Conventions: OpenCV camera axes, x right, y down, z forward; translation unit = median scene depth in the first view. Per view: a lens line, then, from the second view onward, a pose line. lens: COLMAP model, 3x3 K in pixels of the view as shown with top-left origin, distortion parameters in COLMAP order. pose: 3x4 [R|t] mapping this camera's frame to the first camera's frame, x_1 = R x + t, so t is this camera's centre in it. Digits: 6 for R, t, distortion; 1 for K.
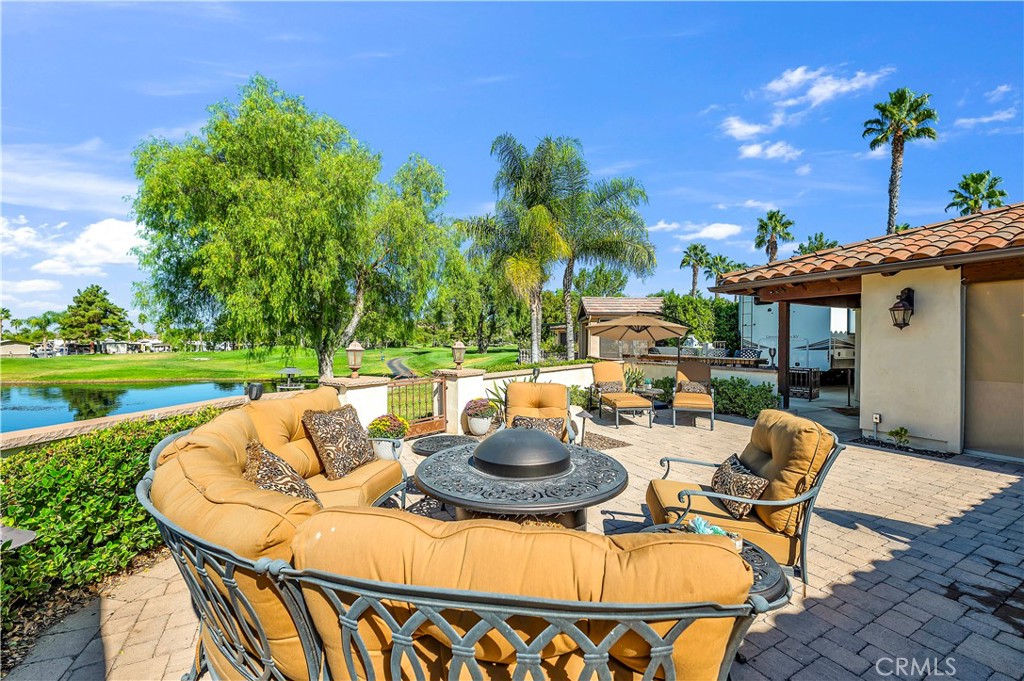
lens RADIAL K [[409.7, 0, 513.7], [0, 409.7, 344.7], [0, 0, 1]] dist [0.002089, -0.000145]
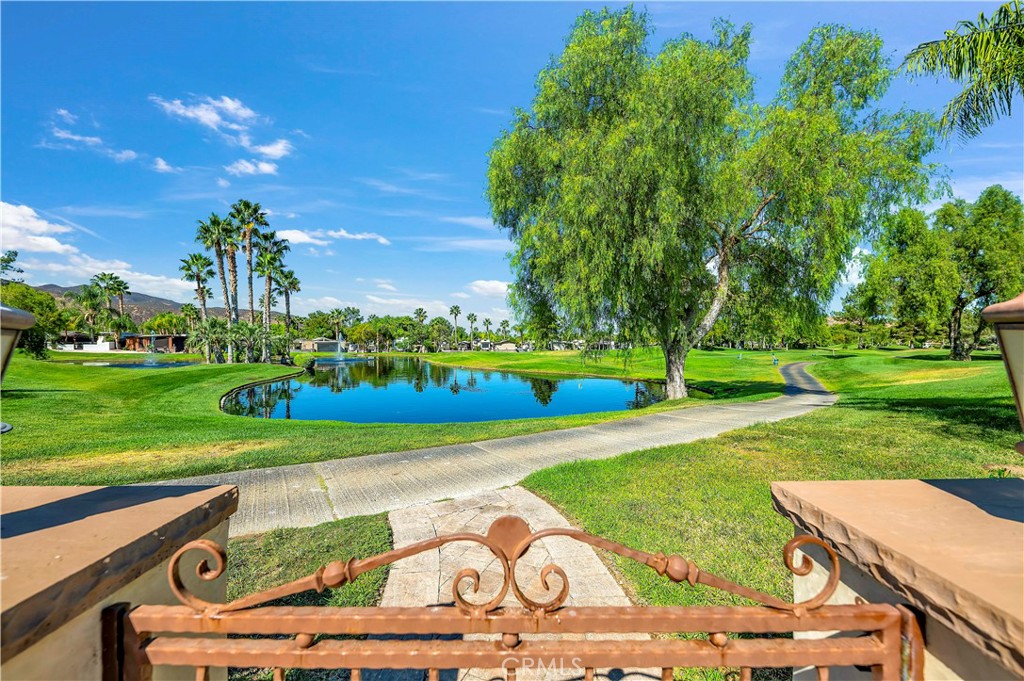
lens RADIAL K [[407.2, 0, 513.7], [0, 407.2, 349.2], [0, 0, 1]] dist [-0.000955, -0.003838]
pose [[0.621187, 0.015611, -0.783507, -0.047721], [-0.008528, 0.999877, 0.013161, 0.005426], [0.783616, -0.001494, 0.621244, 0.280806]]
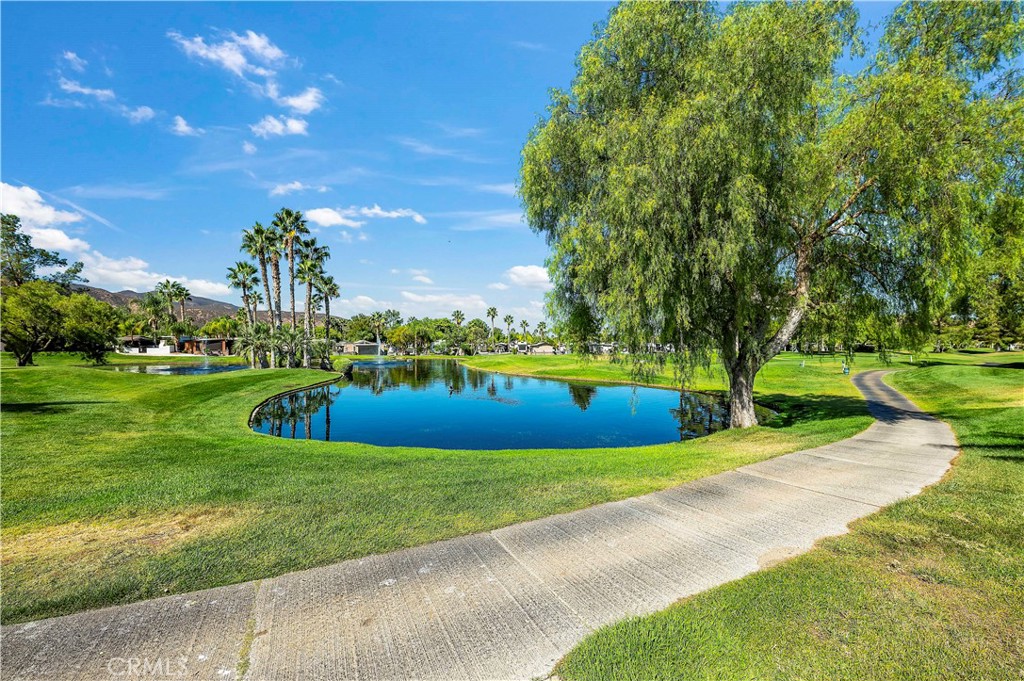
lens RADIAL K [[407.2, 0, 513.4], [0, 407.2, 348.5], [0, 0, 1]] dist [-0.000955, -0.003838]
pose [[0.546119, 0.013048, -0.837606, -0.112310], [-0.007531, 0.999915, 0.010667, -0.020926], [0.837674, 0.000483, 0.546171, 0.332331]]
